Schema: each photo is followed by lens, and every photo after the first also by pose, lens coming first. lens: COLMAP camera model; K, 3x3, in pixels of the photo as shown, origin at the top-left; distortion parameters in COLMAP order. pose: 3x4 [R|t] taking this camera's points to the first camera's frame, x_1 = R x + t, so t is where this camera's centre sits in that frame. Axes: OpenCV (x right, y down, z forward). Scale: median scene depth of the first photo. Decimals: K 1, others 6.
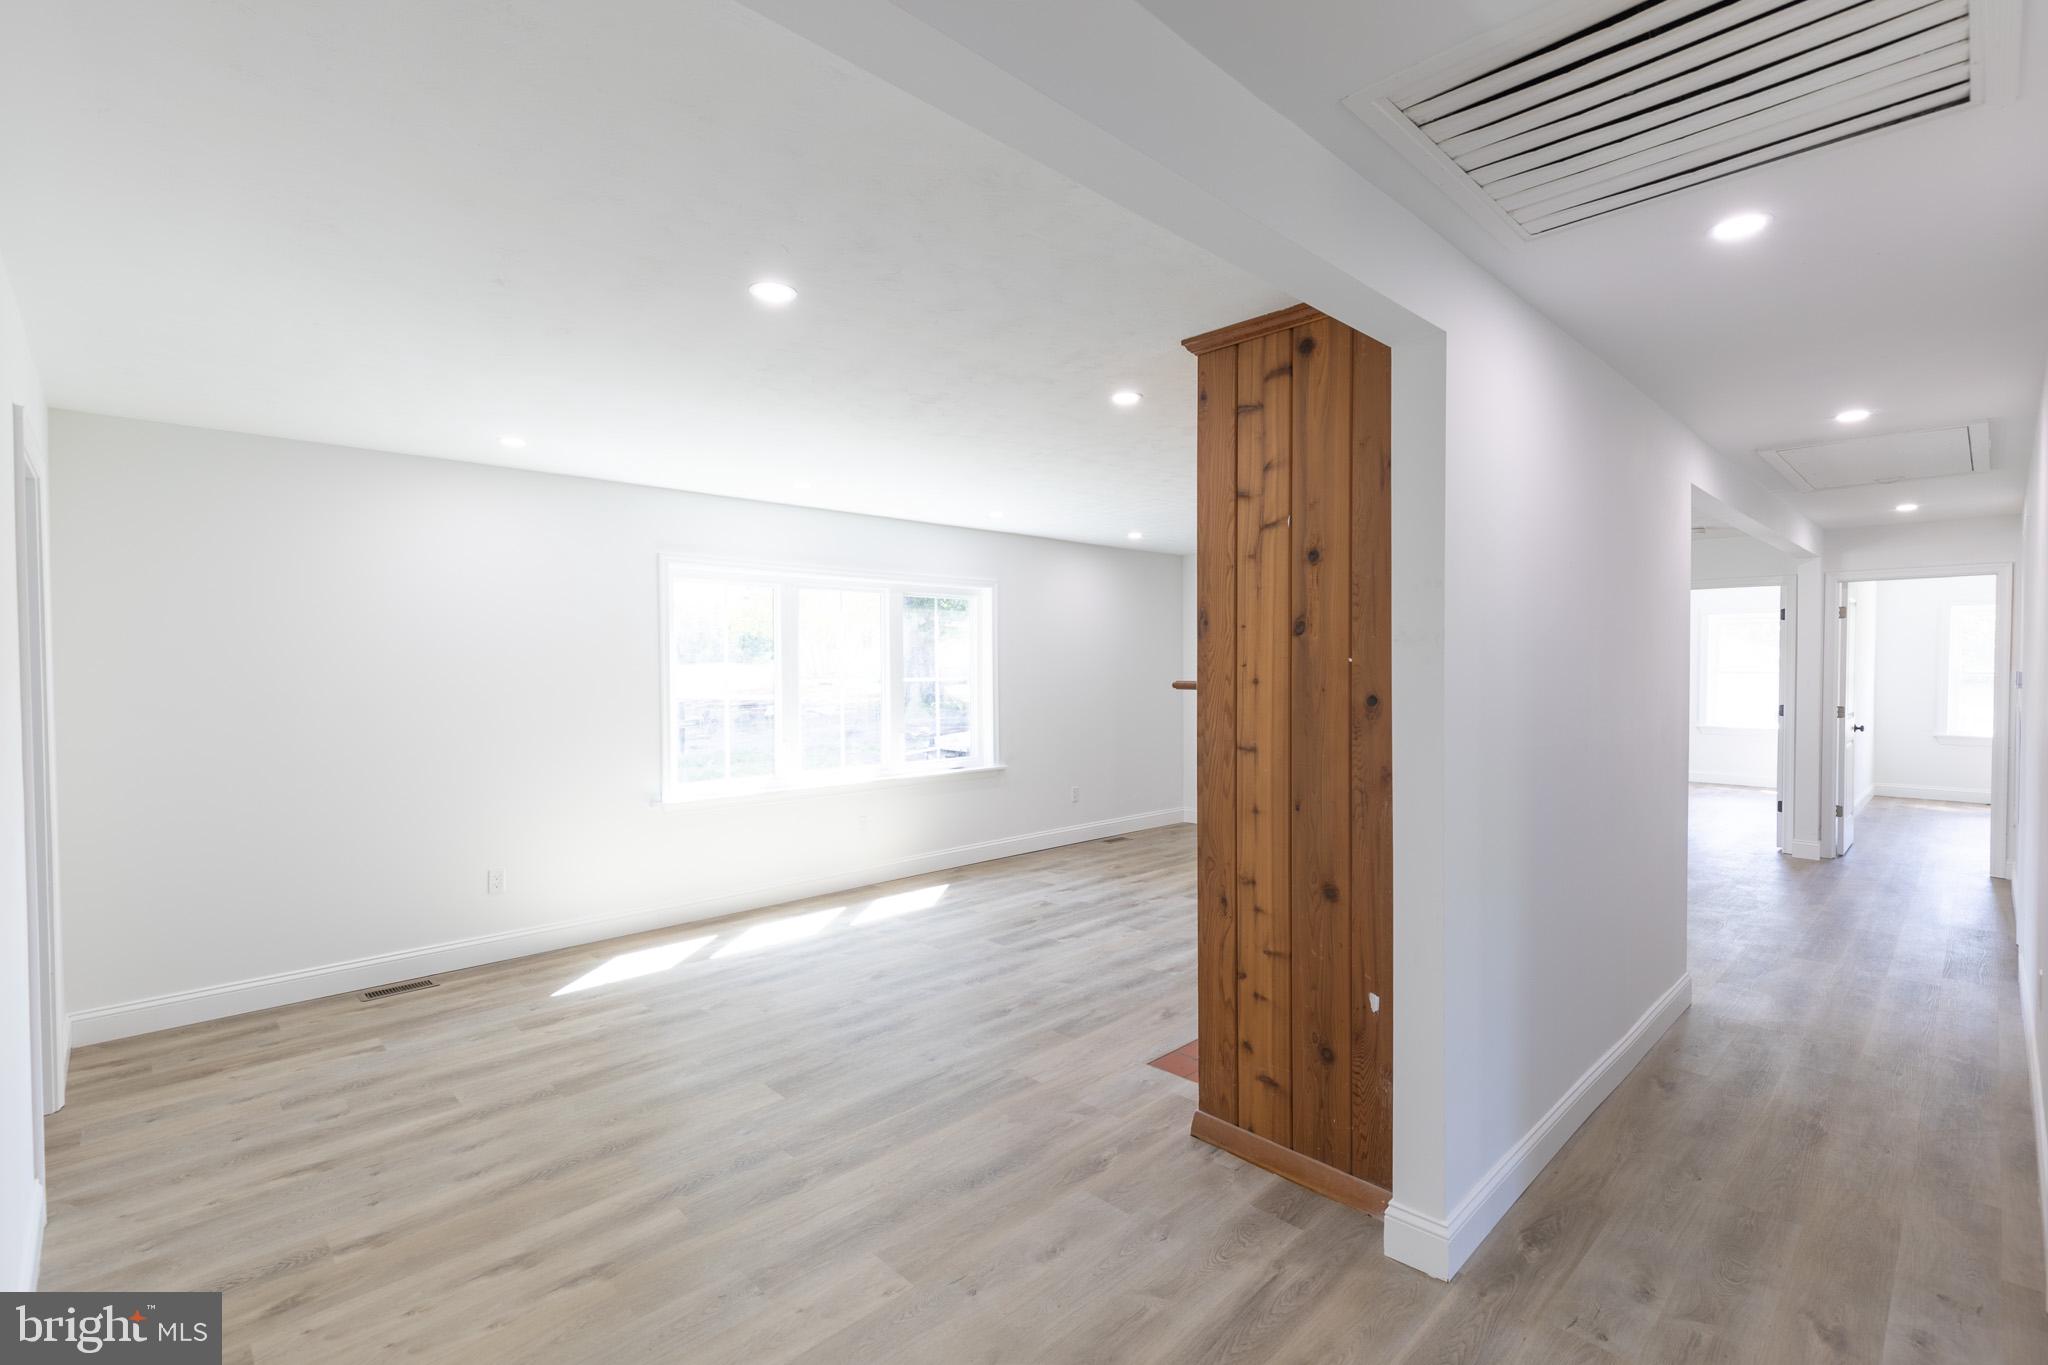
lens RADIAL K [[928.2, 0, 1029.2], [0, 928.2, 680.0], [0, 0, 1]] dist [0.010036, -0.001545]
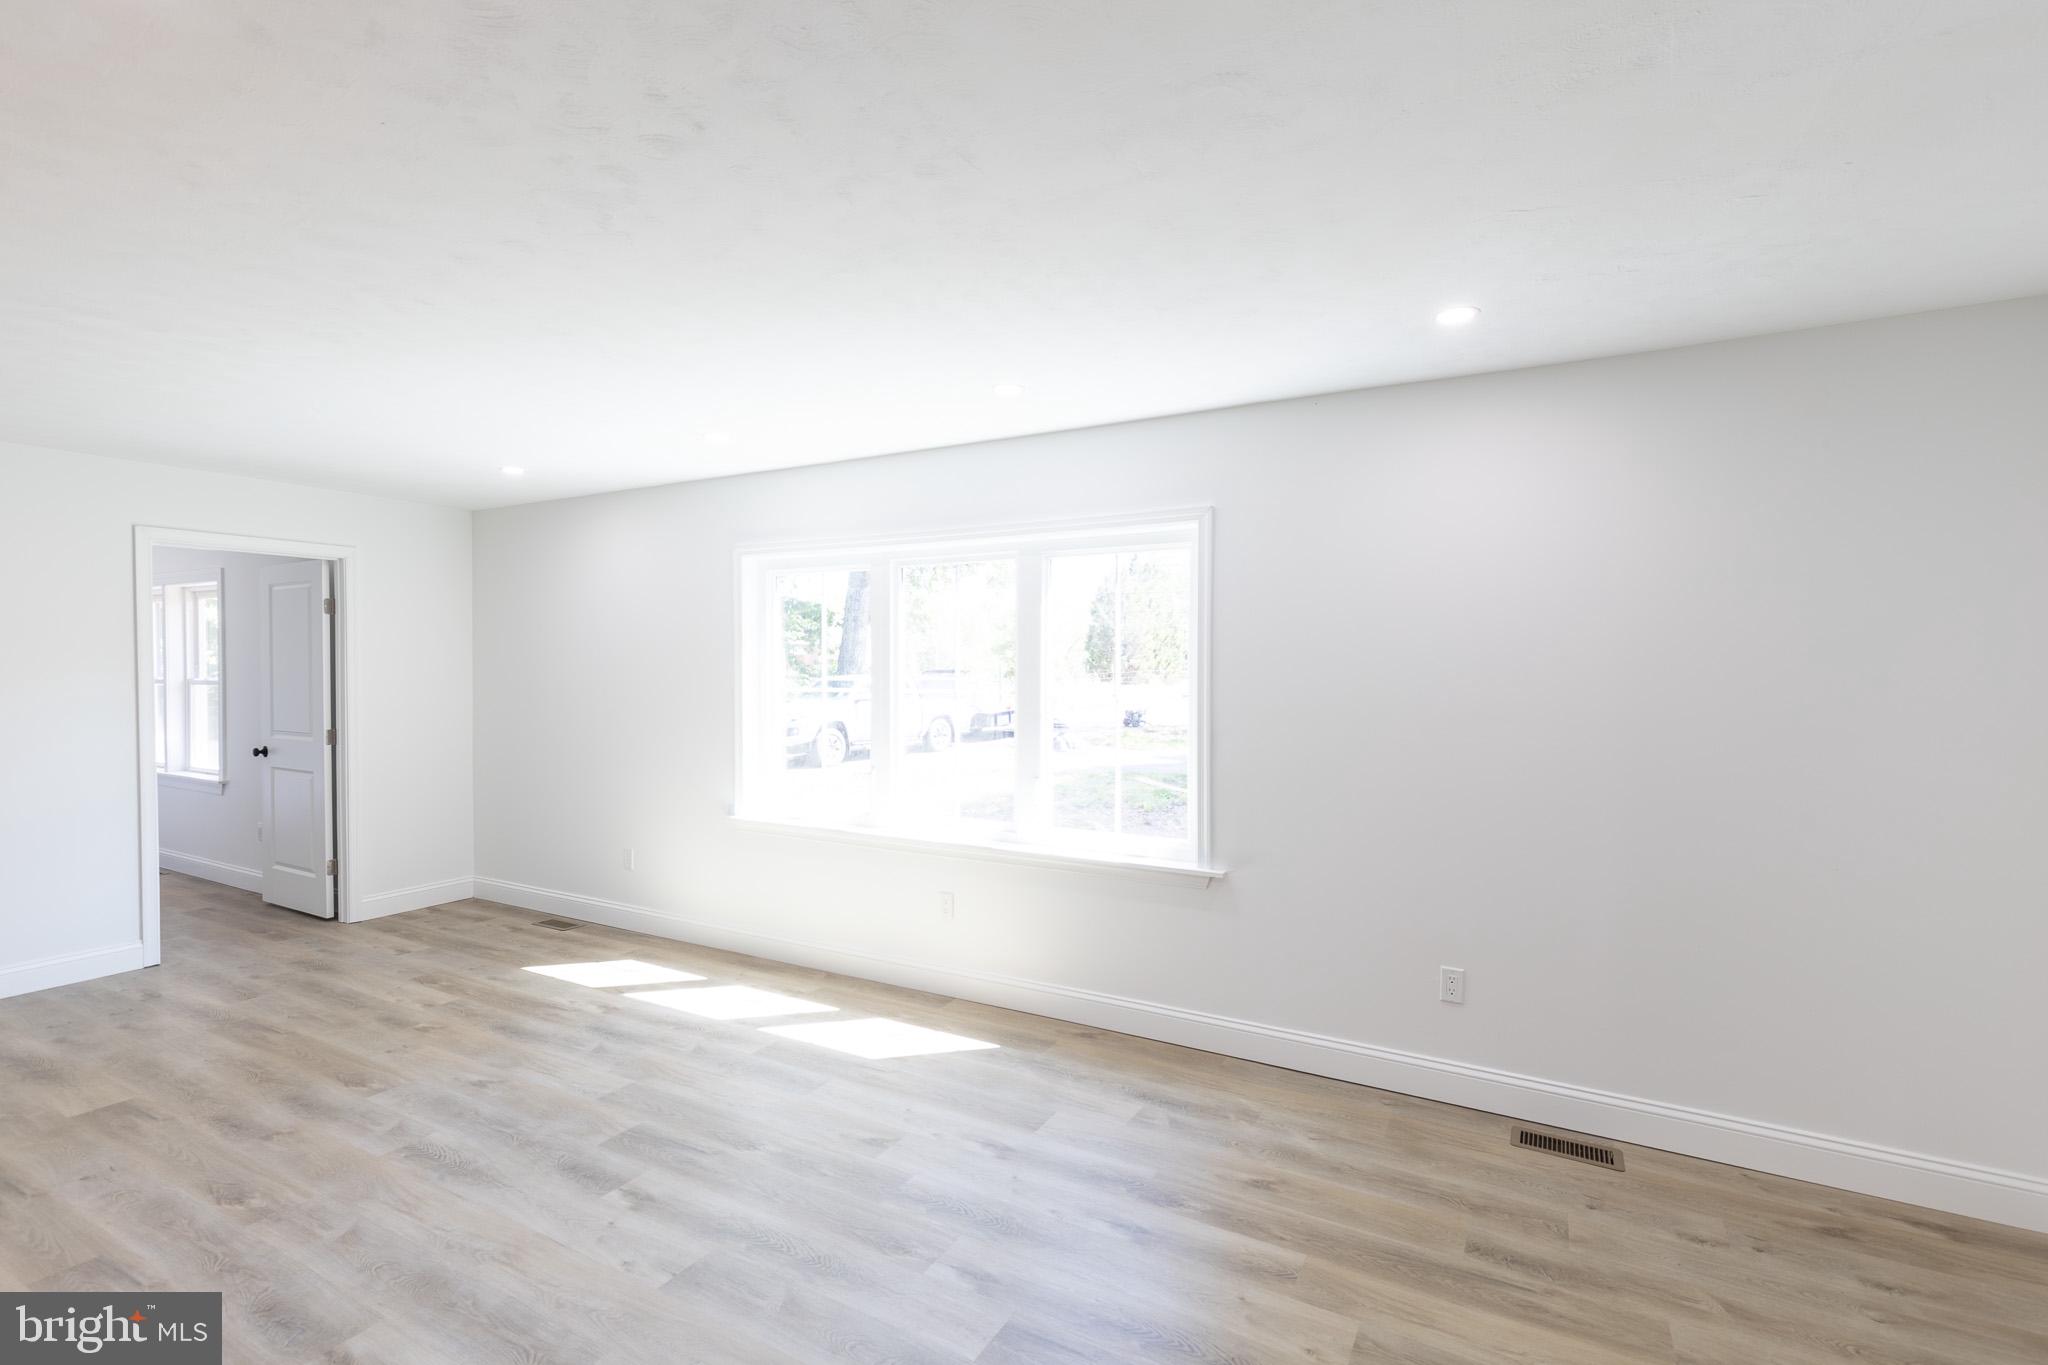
lens RADIAL K [[932.5, 0, 1028.9], [0, 932.5, 680.8], [0, 0, 1]] dist [0.010047, -0.001113]
pose [[0.283287, 0.018300, -0.958861, 0.709848], [-0.021368, 0.999690, 0.012766, -0.025789], [0.958797, 0.016872, 0.283590, 1.254669]]
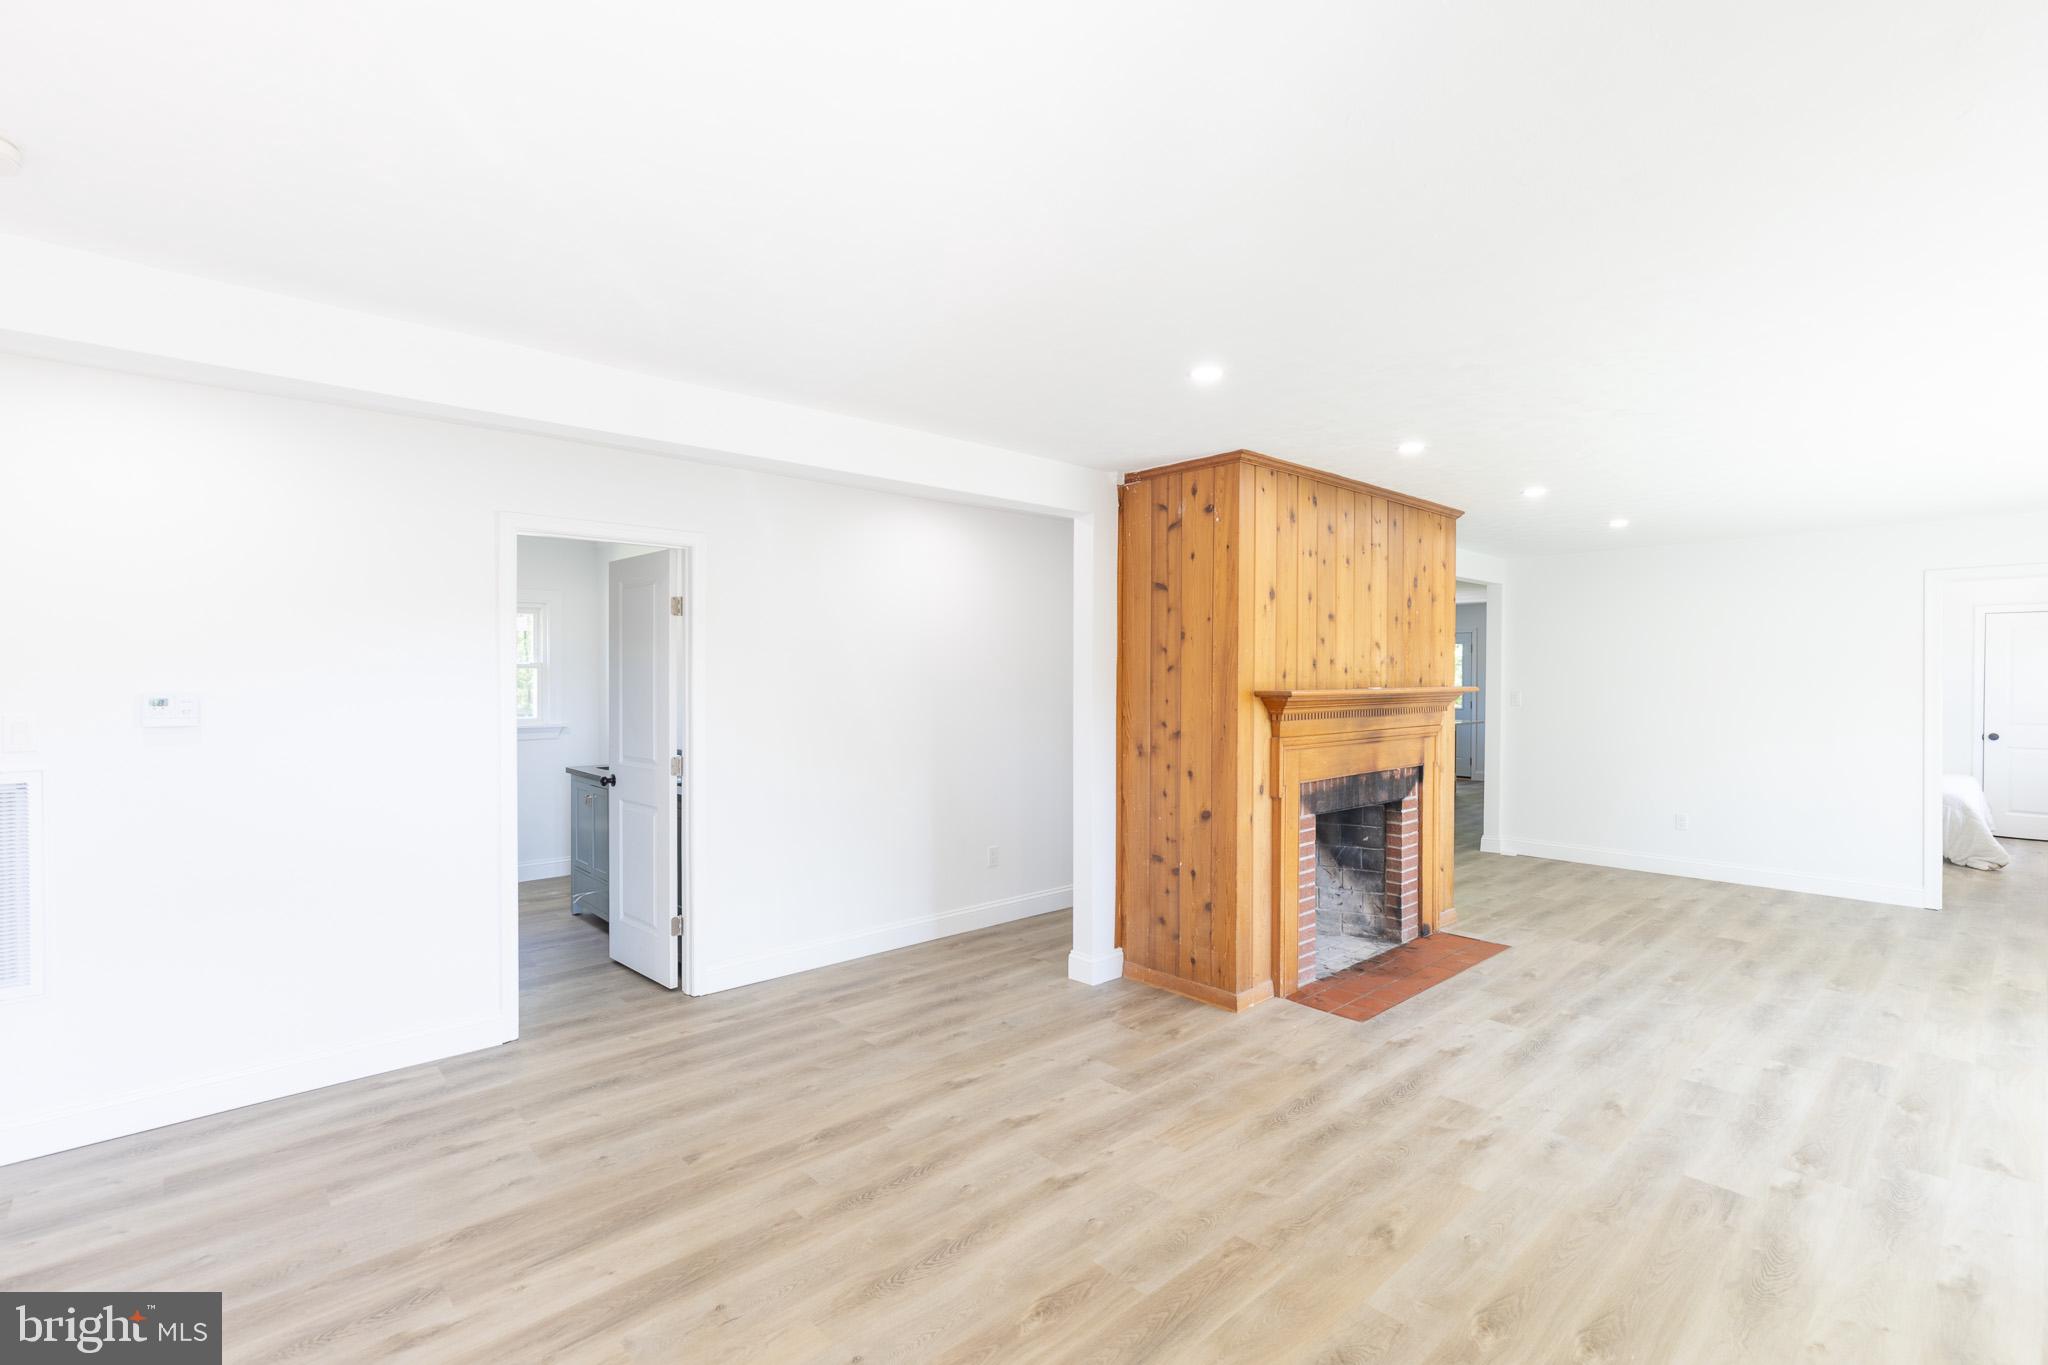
lens RADIAL K [[928.2, 0, 1029.2], [0, 928.2, 680.0], [0, 0, 1]] dist [0.010036, -0.001545]
pose [[-0.999609, 0.002415, 0.027865, 0.694780], [0.003037, 0.999747, 0.022293, -0.039151], [-0.027804, 0.022369, -0.999363, 2.030282]]
